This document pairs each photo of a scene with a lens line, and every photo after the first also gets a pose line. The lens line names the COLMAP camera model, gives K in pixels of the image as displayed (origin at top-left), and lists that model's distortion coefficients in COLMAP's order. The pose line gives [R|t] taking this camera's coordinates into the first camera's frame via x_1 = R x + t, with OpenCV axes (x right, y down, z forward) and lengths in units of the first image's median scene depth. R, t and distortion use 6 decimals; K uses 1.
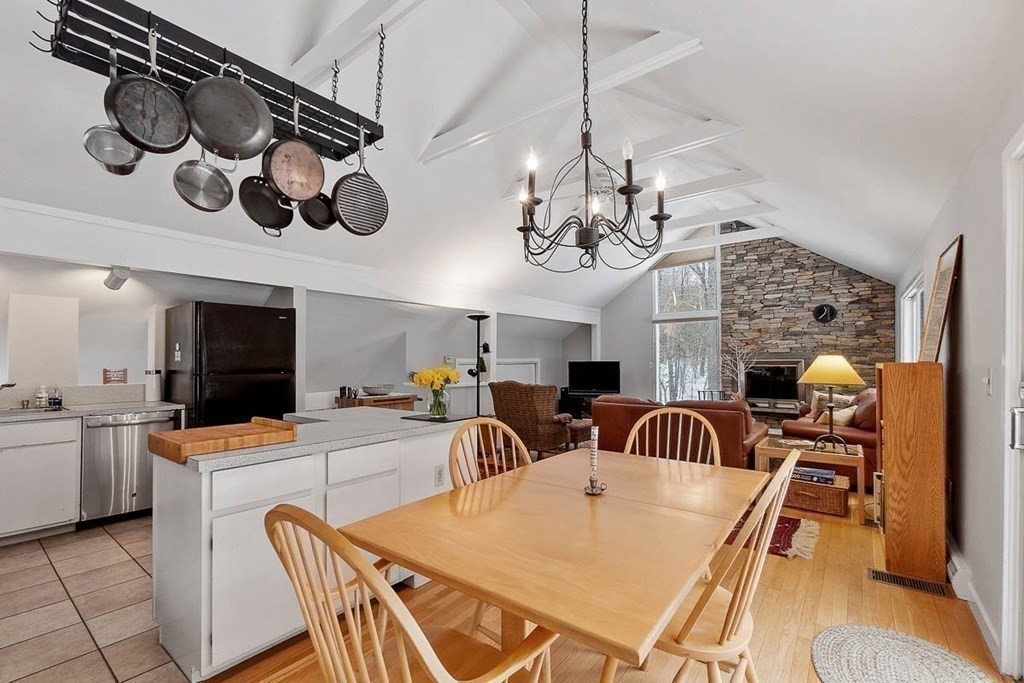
lens RADIAL K [[442.8, 0, 509.6], [0, 442.8, 356.6], [0, 0, 1]] dist [-0.000862, 0.000156]
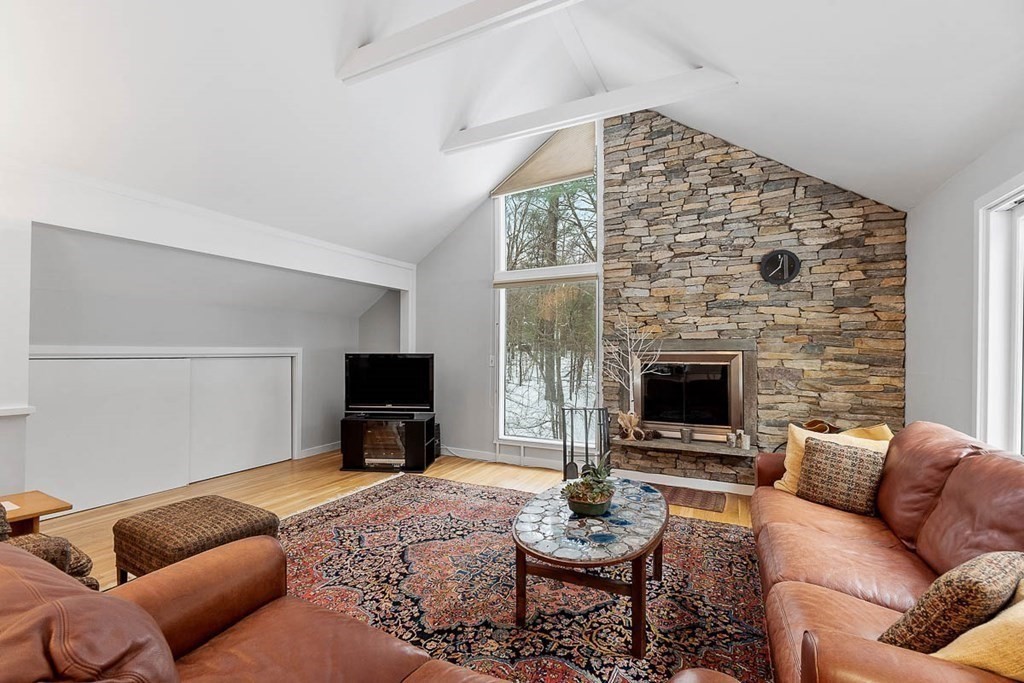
lens RADIAL K [[442.8, 0, 510.8], [0, 442.8, 350.6], [0, 0, 1]] dist [-0.000862, 0.000156]
pose [[0.978653, 0.008566, 0.205339, 0.268579], [-0.009307, 0.999953, 0.002644, 0.005760], [-0.205307, -0.004499, 0.978687, 0.512870]]
